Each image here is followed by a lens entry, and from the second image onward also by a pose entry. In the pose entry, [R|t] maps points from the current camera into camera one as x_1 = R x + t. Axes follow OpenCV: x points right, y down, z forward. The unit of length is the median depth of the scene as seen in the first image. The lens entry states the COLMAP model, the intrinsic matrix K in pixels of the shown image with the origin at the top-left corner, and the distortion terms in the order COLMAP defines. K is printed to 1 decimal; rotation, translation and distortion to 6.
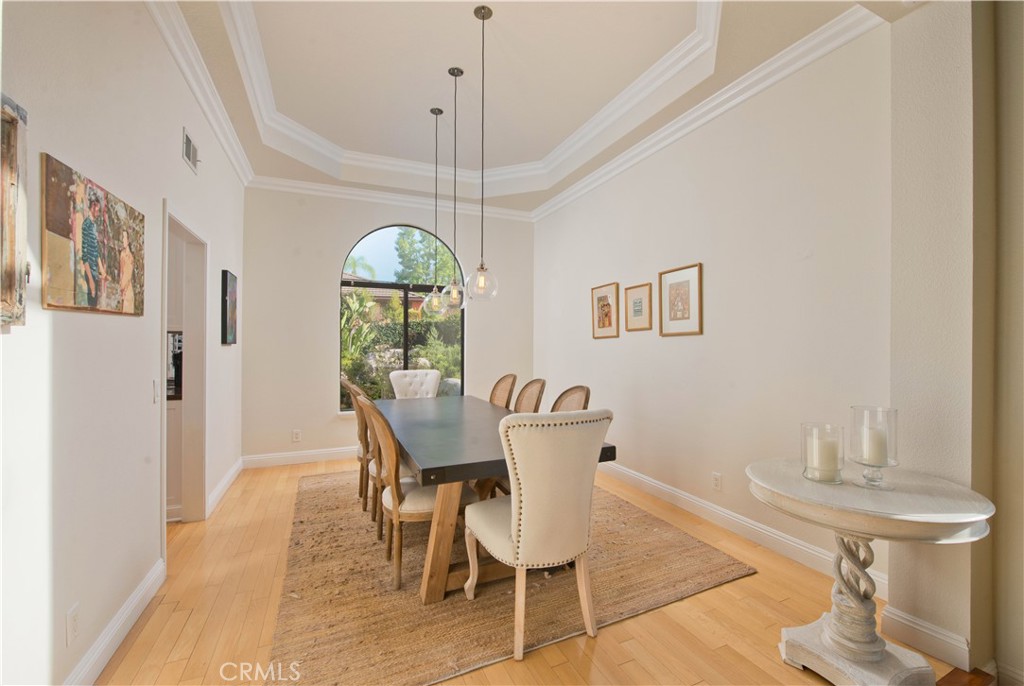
lens RADIAL K [[417.9, 0, 507.9], [0, 417.9, 340.8], [0, 0, 1]] dist [-0.006316, -0.000025]
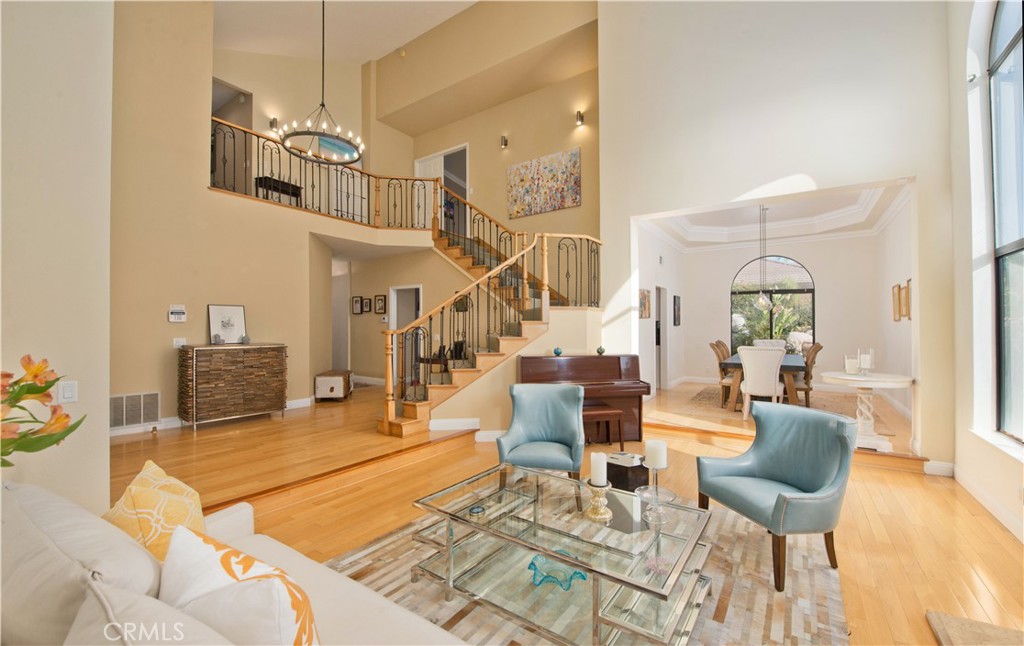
lens RADIAL K [[415.7, 0, 507.5], [0, 415.7, 322.1], [0, 0, 1]] dist [0.001300, 0.000023]
pose [[0.516956, -0.009152, -0.855963, 0.981177], [0.010006, 0.999939, -0.004648, -0.011290], [0.855954, -0.006162, 0.517016, -1.202935]]
